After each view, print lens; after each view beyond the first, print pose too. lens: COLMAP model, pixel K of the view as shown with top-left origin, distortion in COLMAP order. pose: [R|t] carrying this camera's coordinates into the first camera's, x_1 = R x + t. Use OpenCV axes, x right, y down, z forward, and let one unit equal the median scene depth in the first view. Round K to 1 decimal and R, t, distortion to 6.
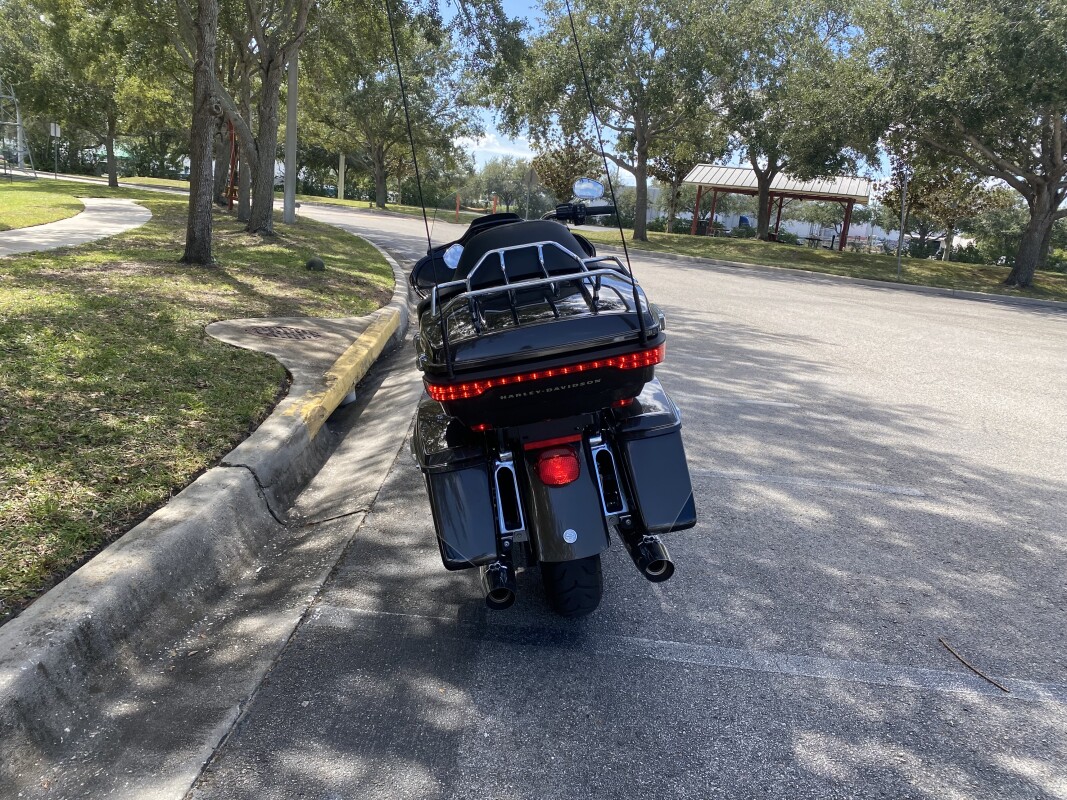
lens RADIAL K [[813.2, 0, 509.8], [0, 813.2, 397.0], [0, 0, 1]] dist [0.000591, -0.006104]
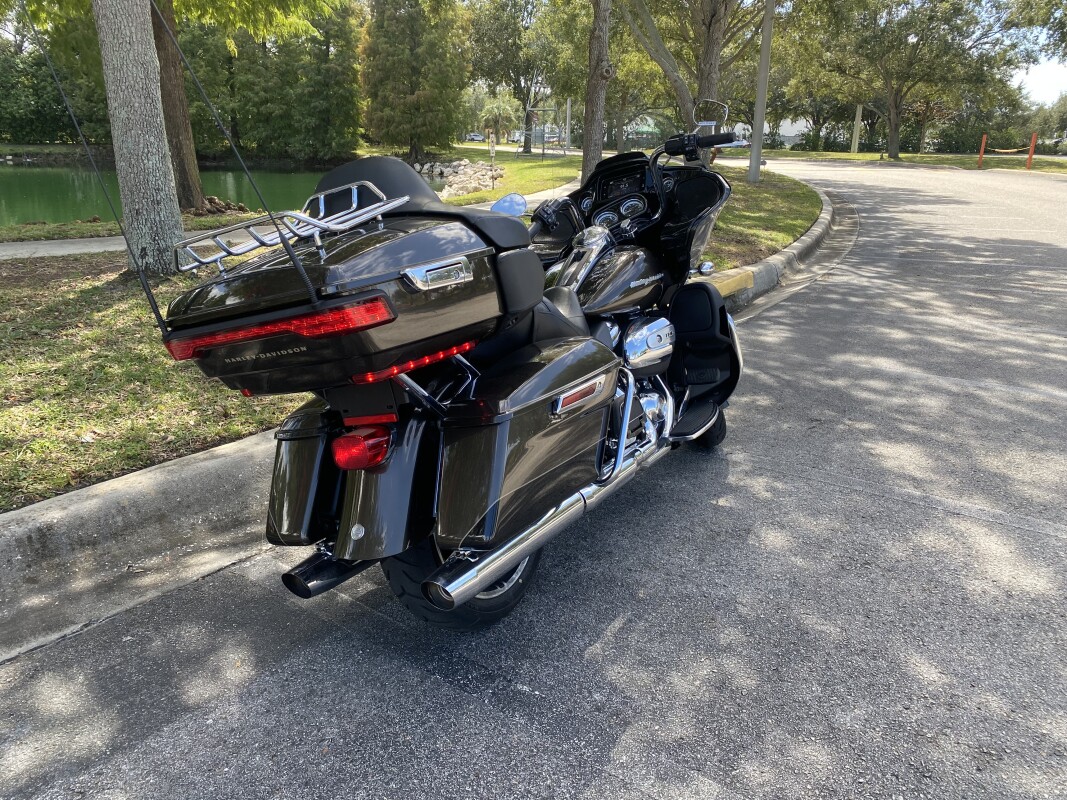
lens RADIAL K [[803.6, 0, 514.7], [0, 803.6, 394.6], [0, 0, 1]] dist [0.000493, -0.002563]
pose [[0.818548, 0.092057, -0.567014, 0.044601], [-0.066254, 0.995618, 0.065996, -0.002536], [0.570605, -0.016454, 0.821060, 0.026549]]
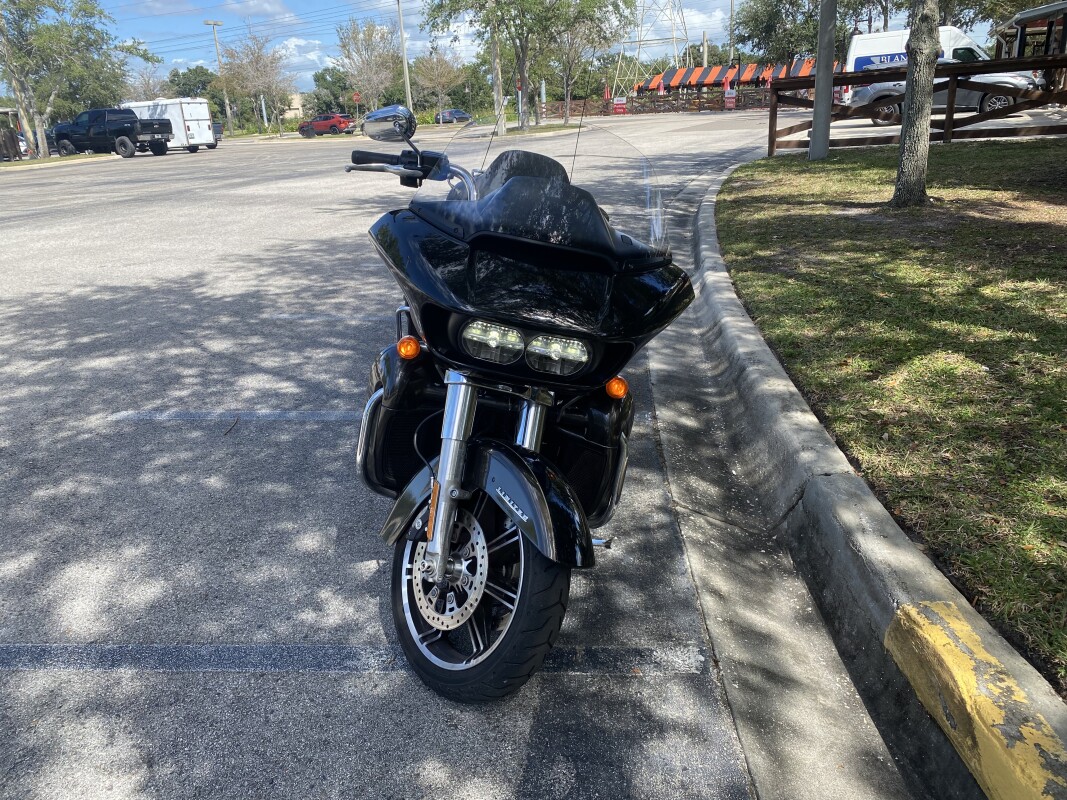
lens RADIAL K [[810.6, 0, 533.5], [0, 810.6, 400.0], [0, 0, 1]] dist [0.015567, -0.002011]
pose [[-0.998506, -0.053678, 0.010192, -0.002045], [-0.039763, 0.841859, 0.538230, -0.043728], [-0.037471, 0.537021, -0.842736, 0.171456]]
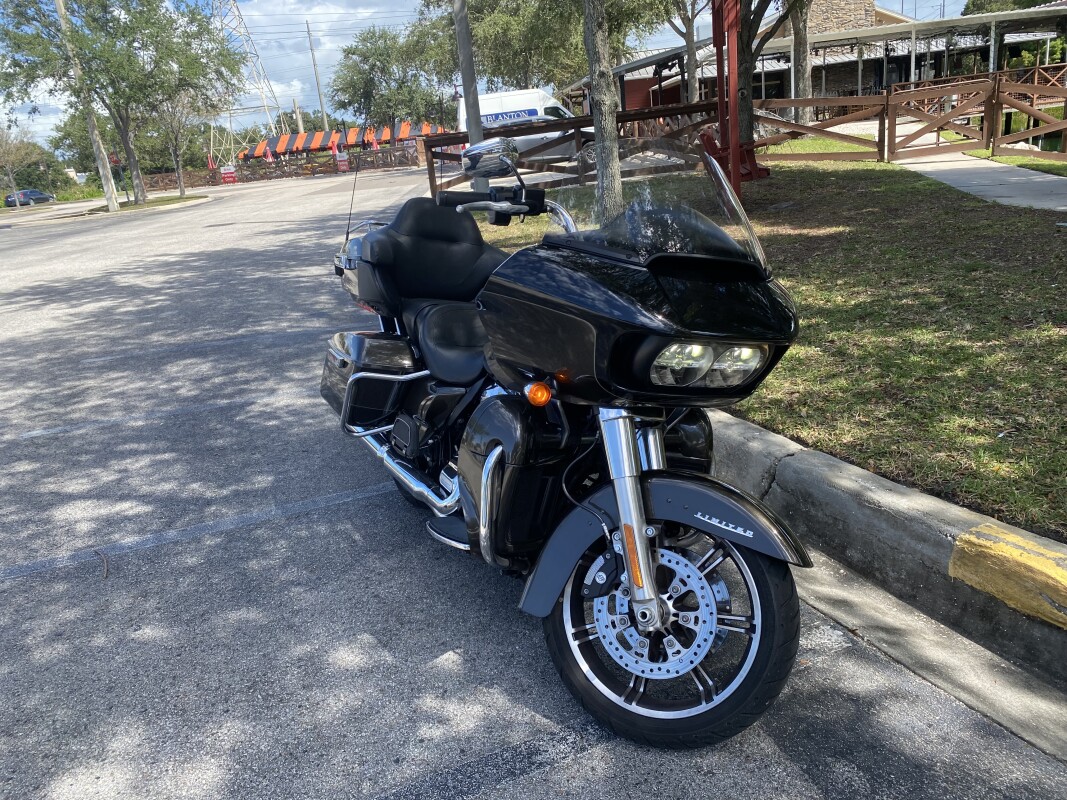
lens RADIAL K [[805.9, 0, 534.2], [0, 805.9, 406.0], [0, 0, 1]] dist [0.009613, 0.002499]
pose [[-0.905170, 0.129116, -0.404965, 0.032820], [-0.078990, 0.885052, 0.458741, -0.038494], [0.417646, 0.447226, -0.790924, 0.162220]]
